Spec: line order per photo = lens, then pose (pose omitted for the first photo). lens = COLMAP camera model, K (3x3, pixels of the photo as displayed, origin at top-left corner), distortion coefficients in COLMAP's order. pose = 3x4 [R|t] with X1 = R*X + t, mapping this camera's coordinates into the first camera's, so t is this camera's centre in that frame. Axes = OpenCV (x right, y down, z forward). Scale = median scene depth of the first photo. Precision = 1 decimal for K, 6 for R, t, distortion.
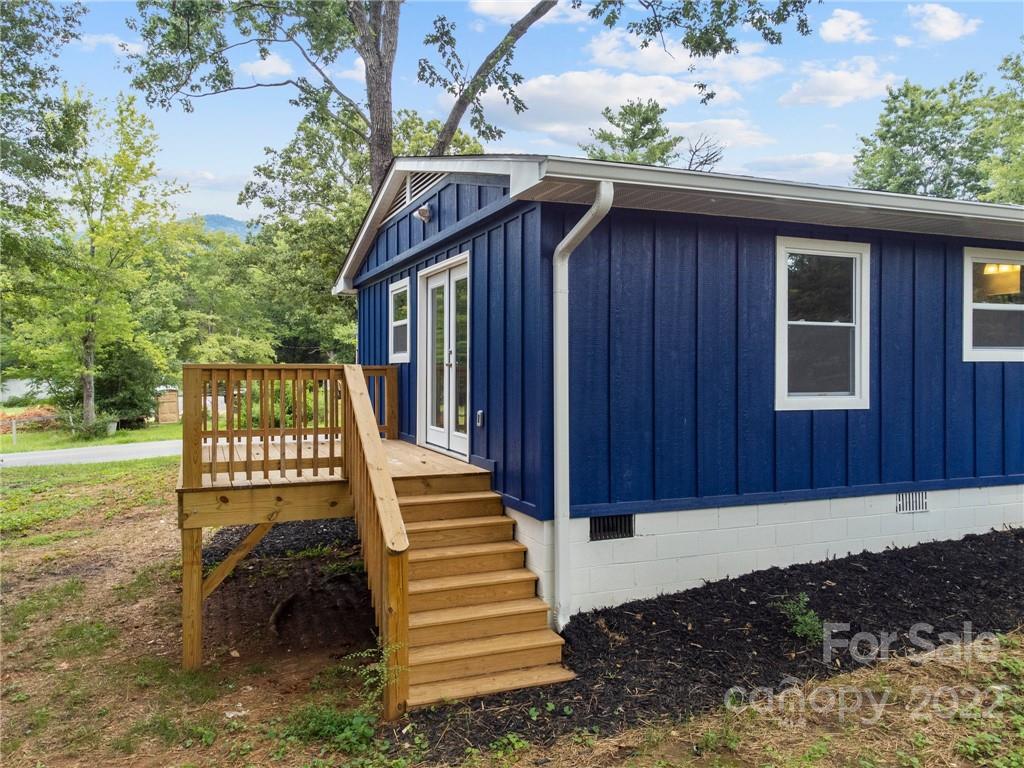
lens RADIAL K [[779.8, 0, 513.0], [0, 779.8, 372.9], [0, 0, 1]] dist [0.003939, 0.012412]
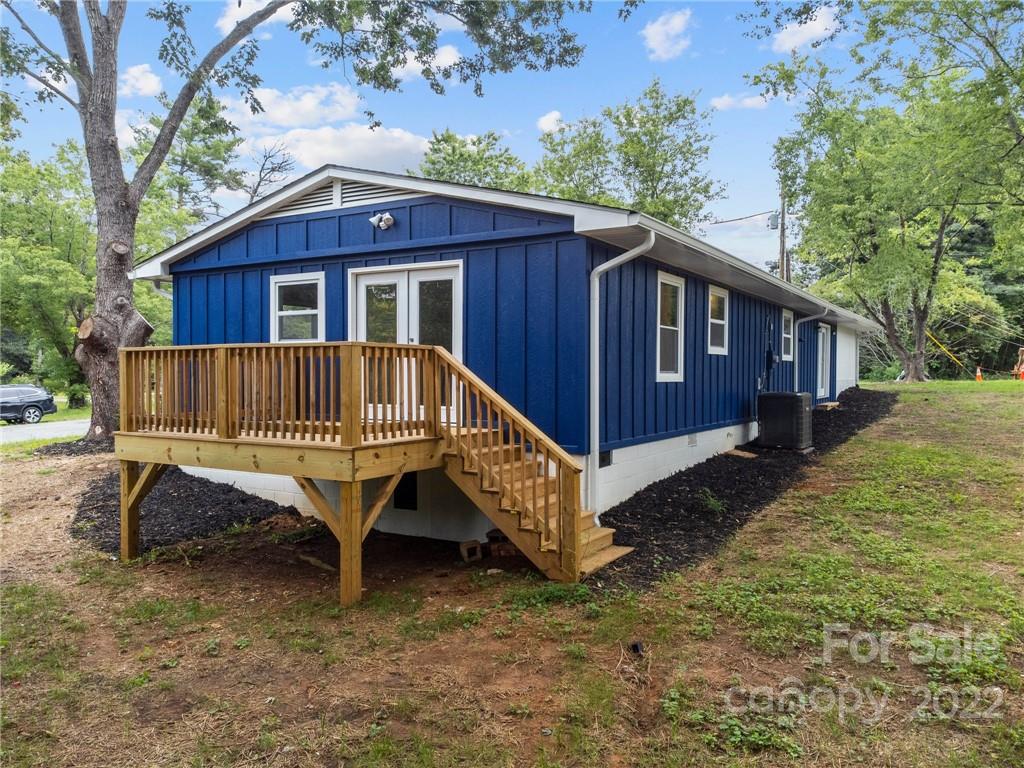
lens RADIAL K [[779.8, 0, 509.5], [0, 779.8, 389.4], [0, 0, 1]] dist [0.003939, 0.012412]
pose [[0.797975, -0.009687, 0.602612, -0.707640], [0.001204, 0.999894, 0.014480, 0.033728], [-0.602689, -0.010830, 0.797903, -0.056621]]
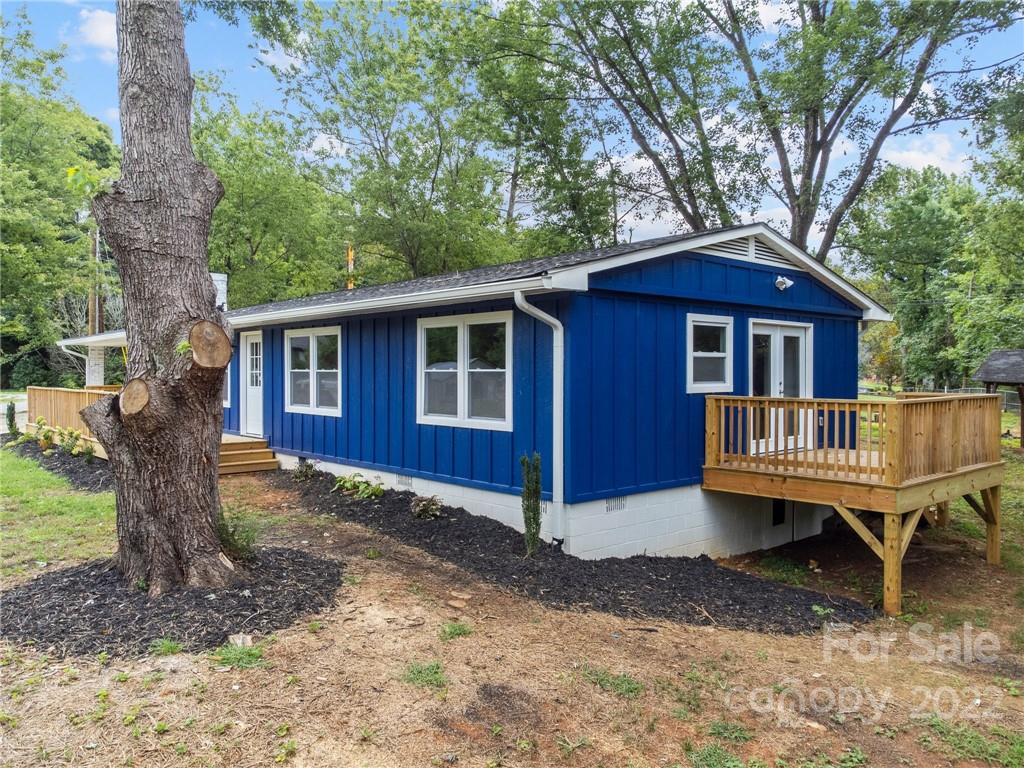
lens RADIAL K [[779.8, 0, 511.8], [0, 779.8, 380.1], [0, 0, 1]] dist [0.003939, 0.012412]
pose [[-0.345392, -0.013931, 0.938355, -1.312936], [0.007332, 0.999819, 0.017542, -0.062715], [-0.938430, 0.012939, -0.345227, 2.024902]]
